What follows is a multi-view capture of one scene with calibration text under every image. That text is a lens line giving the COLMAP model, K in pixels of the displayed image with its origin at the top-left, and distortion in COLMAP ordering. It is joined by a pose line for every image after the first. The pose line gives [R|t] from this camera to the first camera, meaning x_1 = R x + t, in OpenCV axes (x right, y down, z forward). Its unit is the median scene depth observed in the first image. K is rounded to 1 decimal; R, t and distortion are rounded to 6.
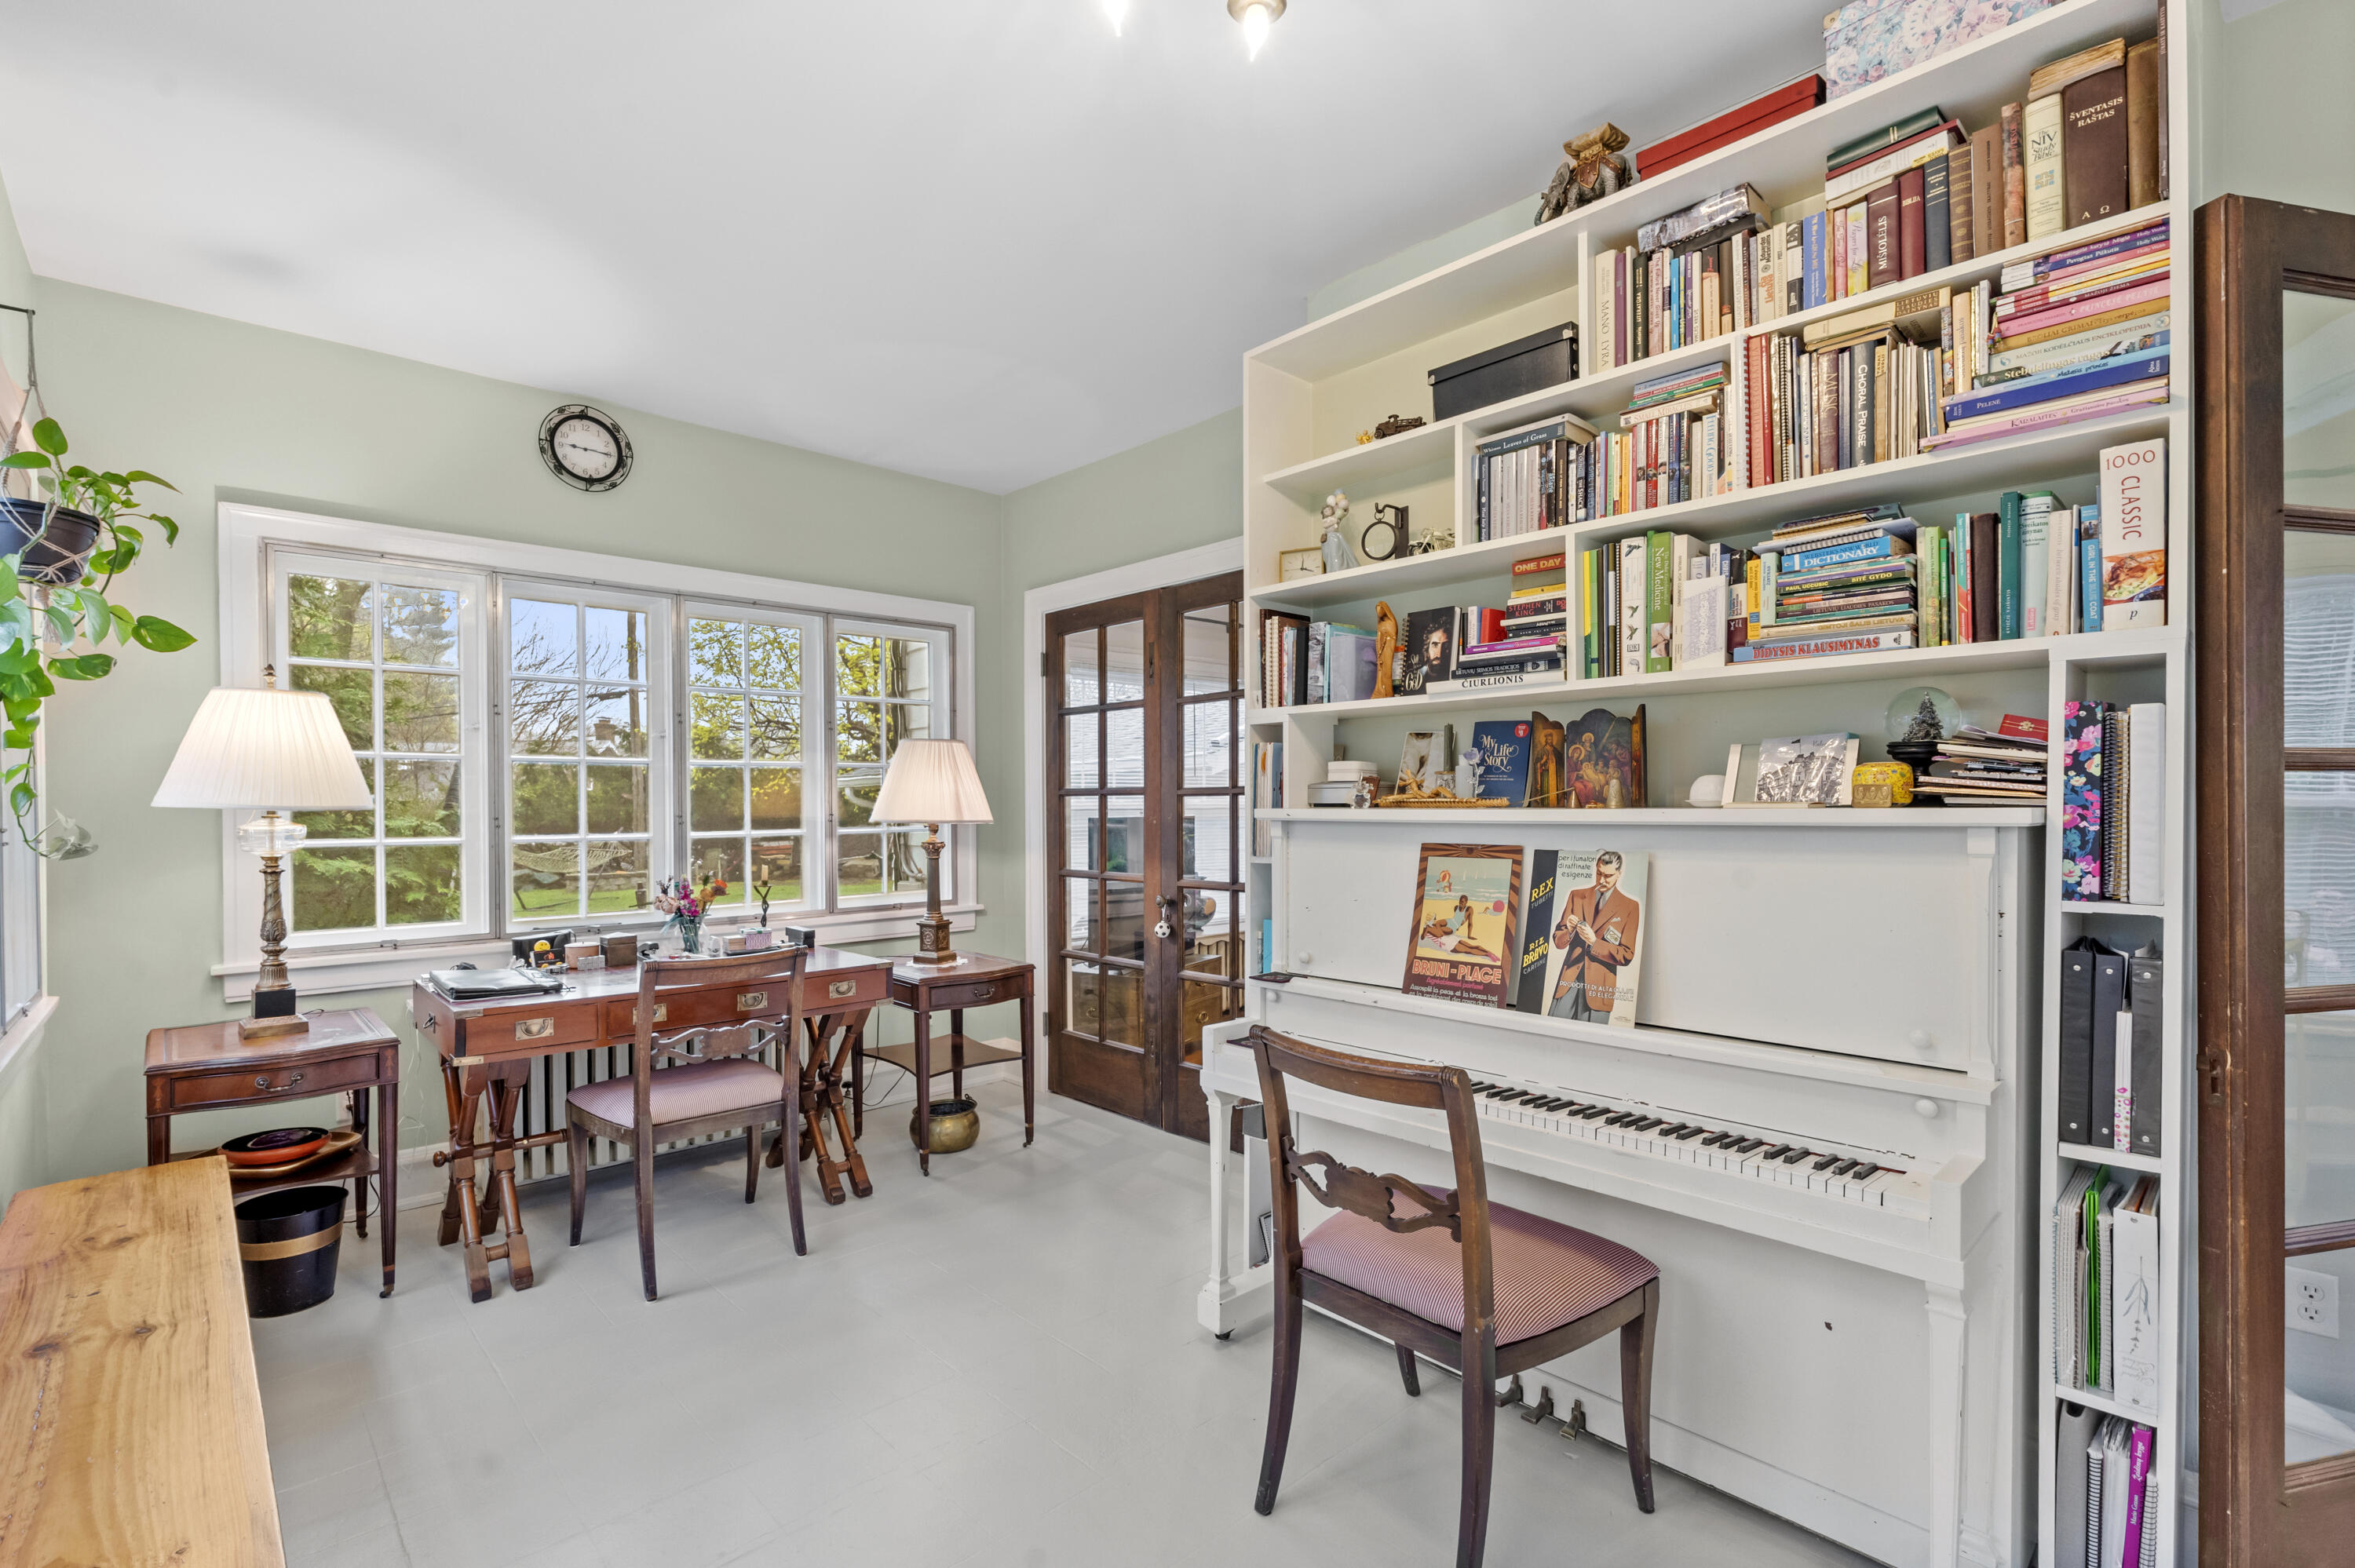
lens RADIAL K [[1067.3, 0, 1181.4], [0, 1067.3, 795.5], [0, 0, 1]] dist [-0.001966, 0.000348]
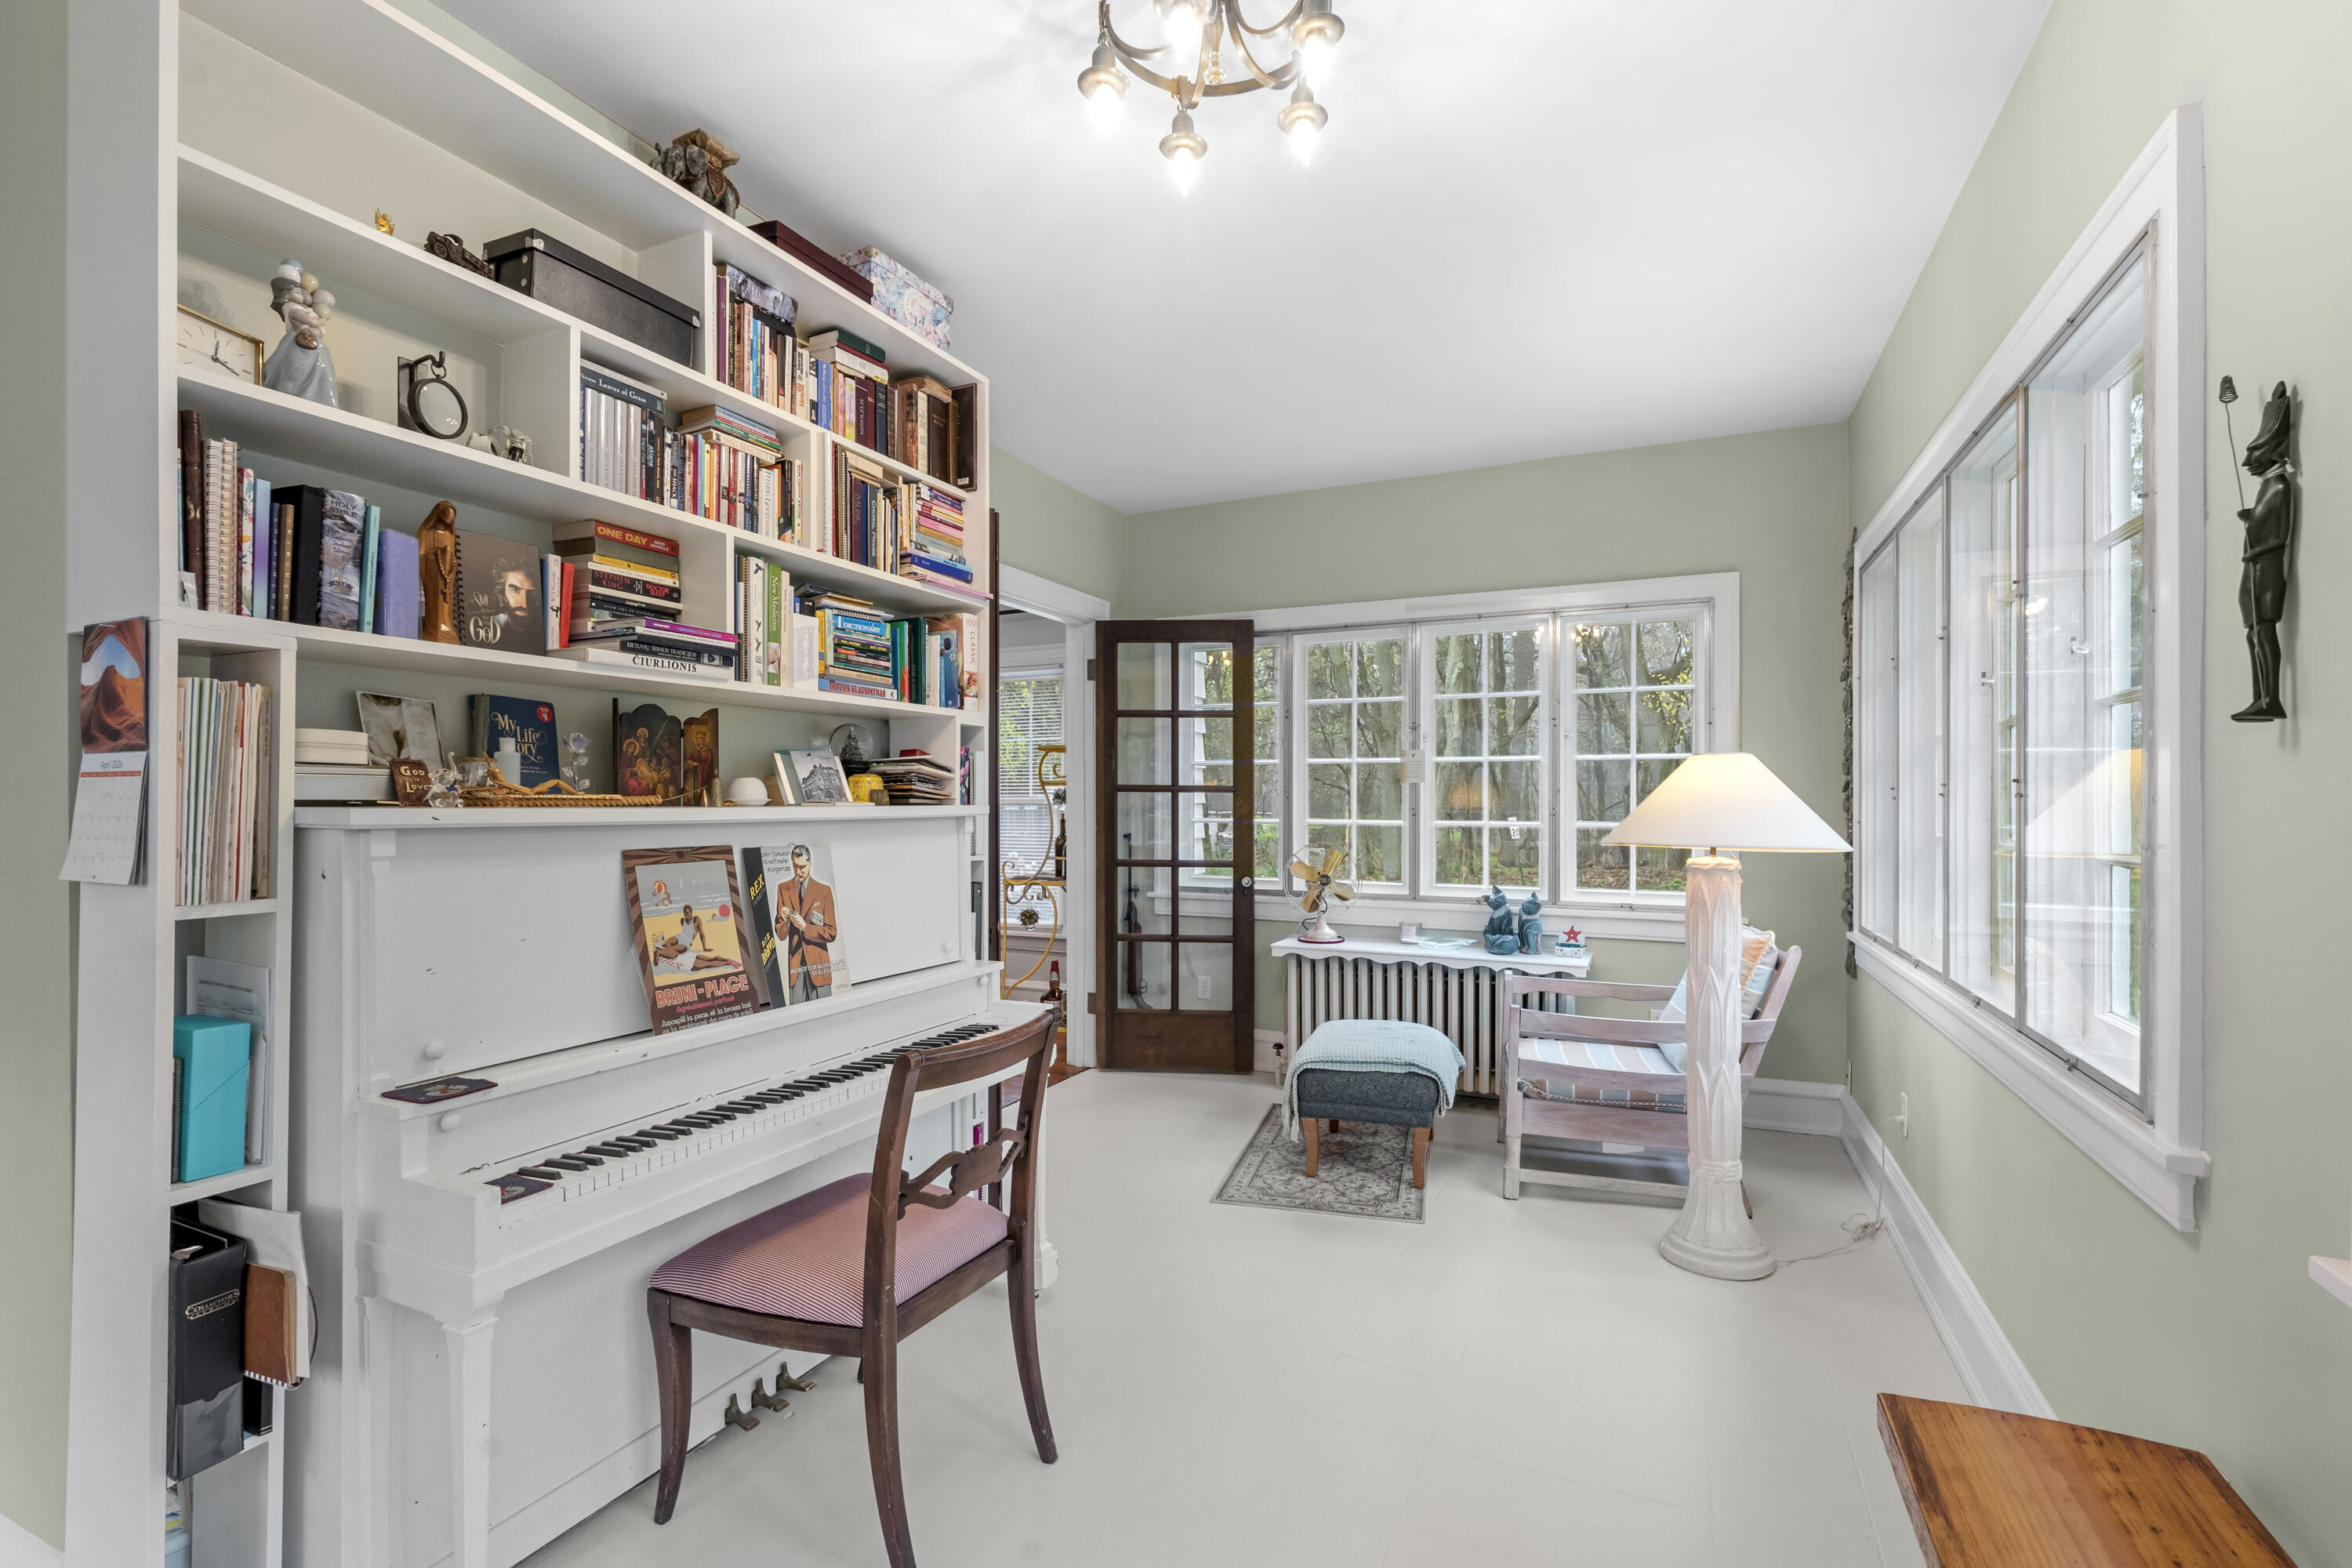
lens RADIAL K [[1066.1, 0, 1187.4], [0, 1066.1, 796.0], [0, 0, 1]] dist [-0.001966, 0.000348]
pose [[-0.385750, 0.011298, 0.922534, -0.725875], [-0.003243, 0.999902, -0.013602, 0.014081], [-0.922598, -0.008239, -0.385675, 0.982261]]
